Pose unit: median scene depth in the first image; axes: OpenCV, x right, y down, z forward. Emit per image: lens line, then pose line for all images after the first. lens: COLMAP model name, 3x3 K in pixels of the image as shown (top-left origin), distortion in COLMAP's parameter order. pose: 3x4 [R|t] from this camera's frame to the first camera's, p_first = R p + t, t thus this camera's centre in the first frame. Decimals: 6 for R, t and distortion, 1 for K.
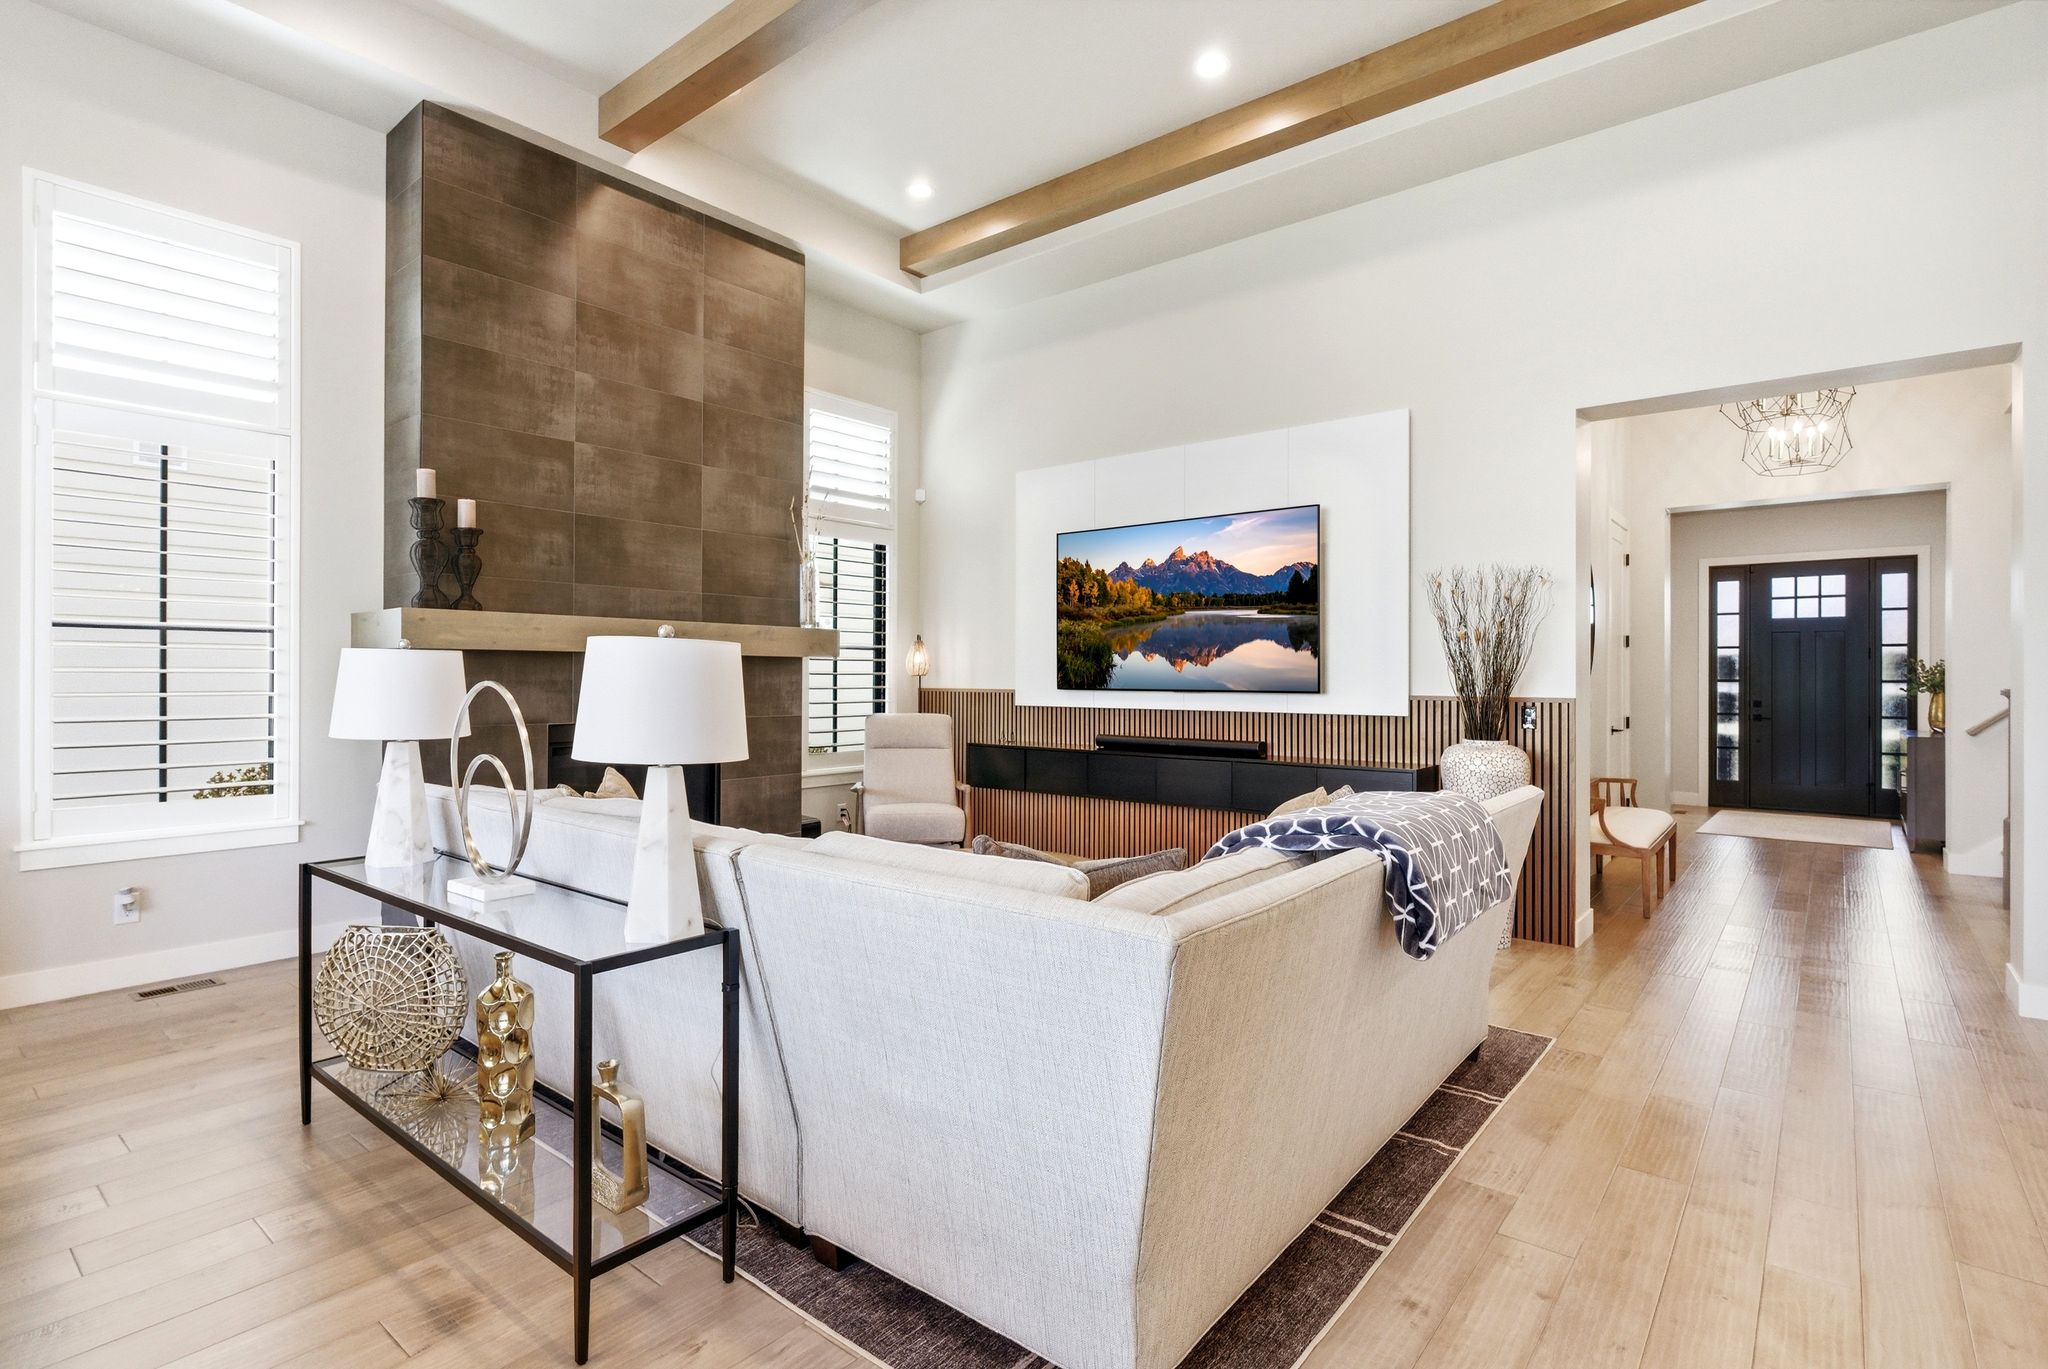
lens RADIAL K [[992.6, 0, 1026.9], [0, 992.6, 675.7], [0, 0, 1]] dist [0.001468, 0.000157]
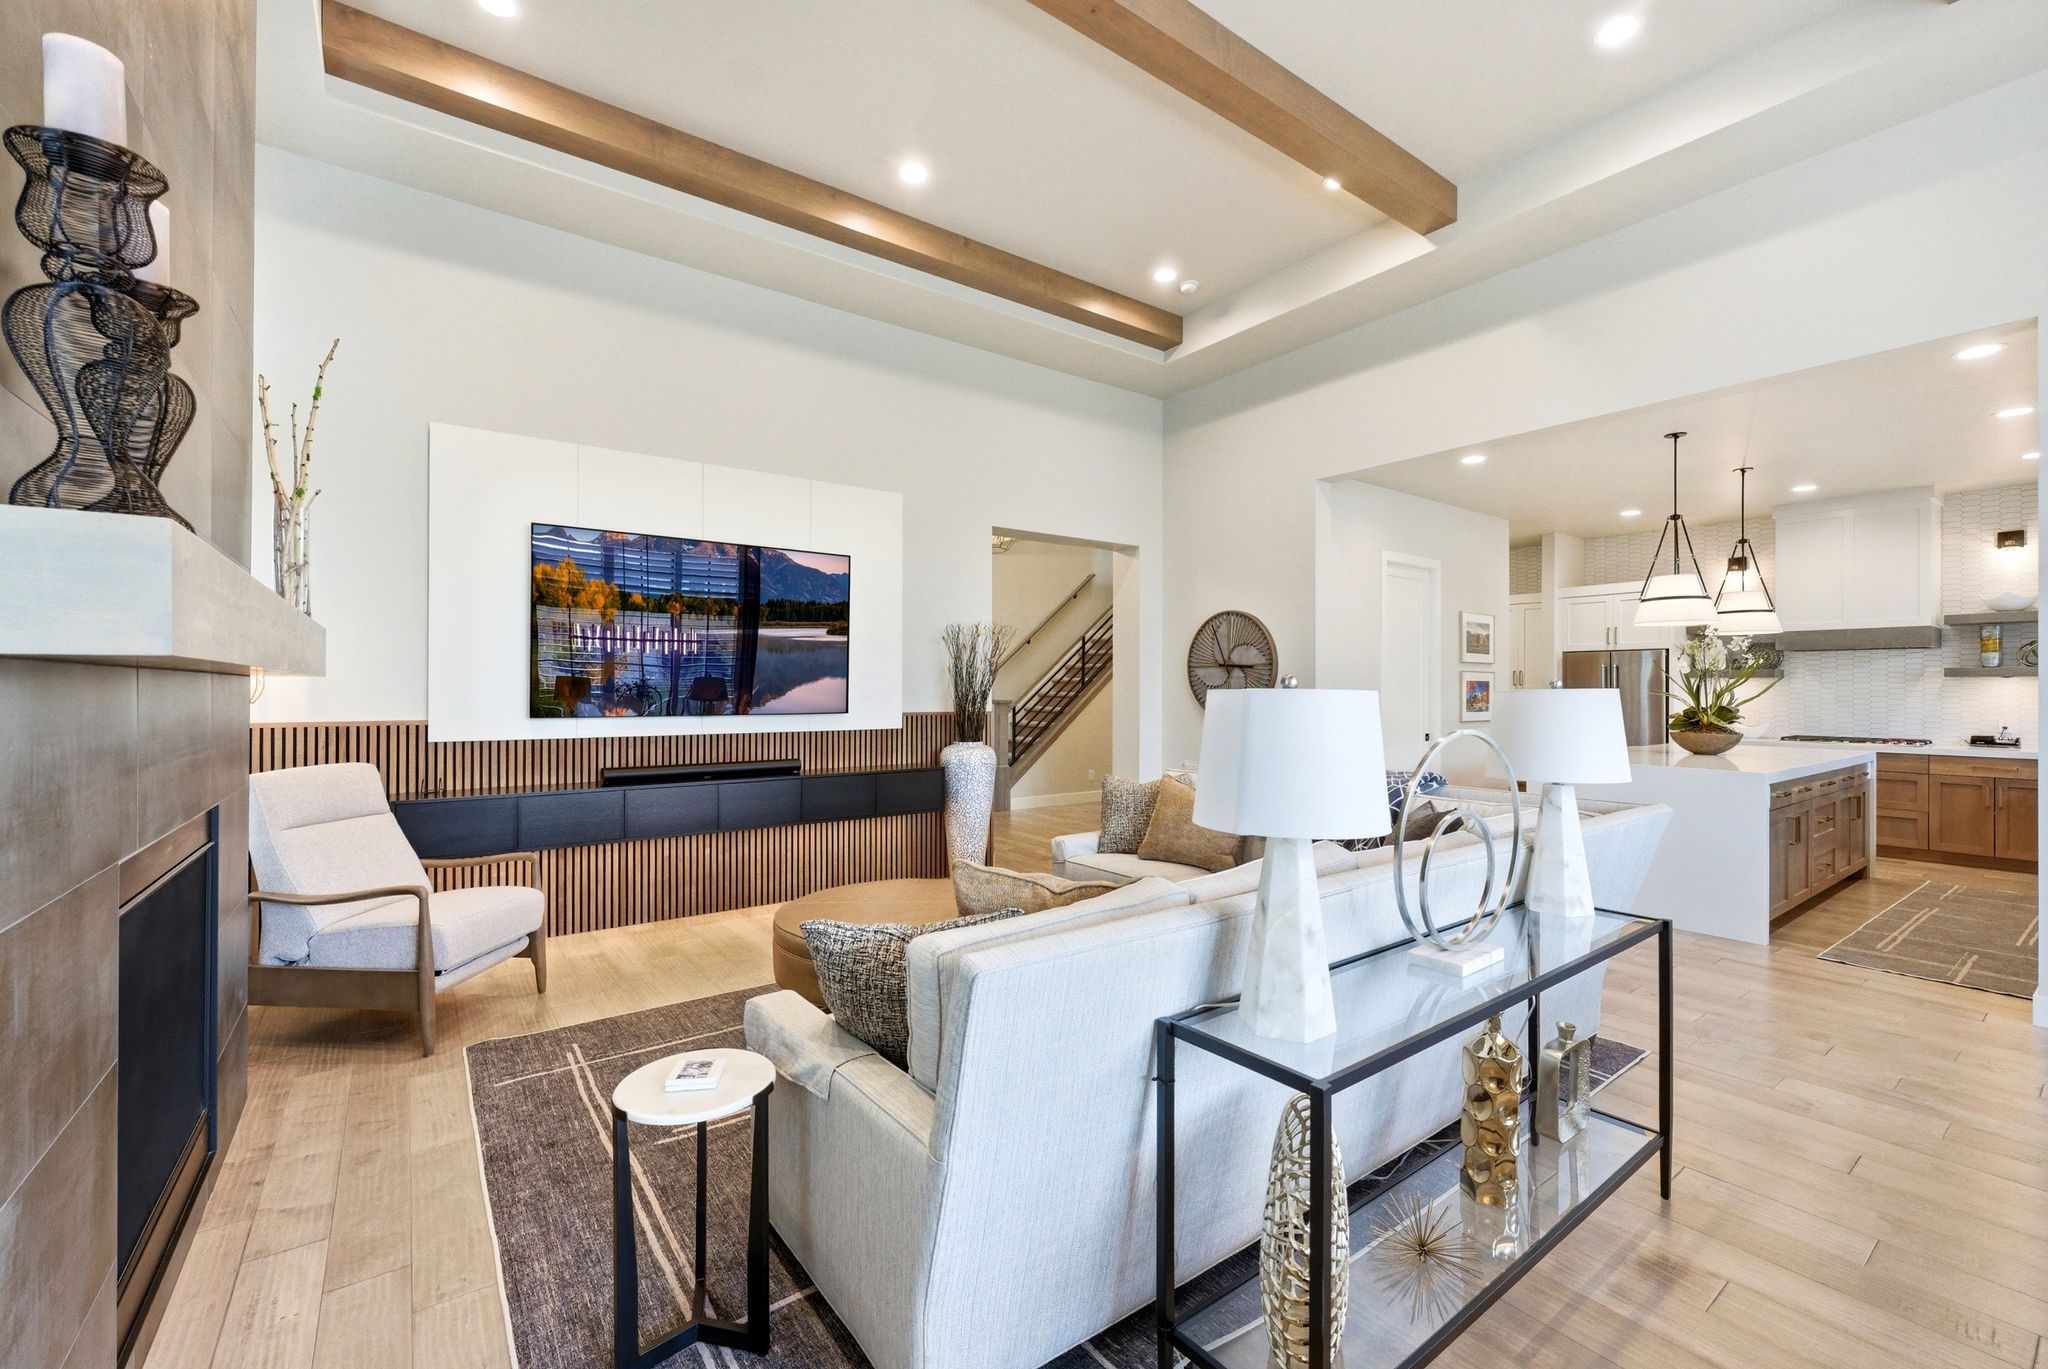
lens RADIAL K [[844.3, 0, 1024.0], [0, 844.3, 684.5], [0, 0, 1]] dist [0.001610, 0.000314]
pose [[0.253871, 0.002420, 0.967235, -0.625730], [-0.001668, 0.999996, -0.002064, -0.014772], [-0.967237, -0.001090, 0.253874, 0.533381]]
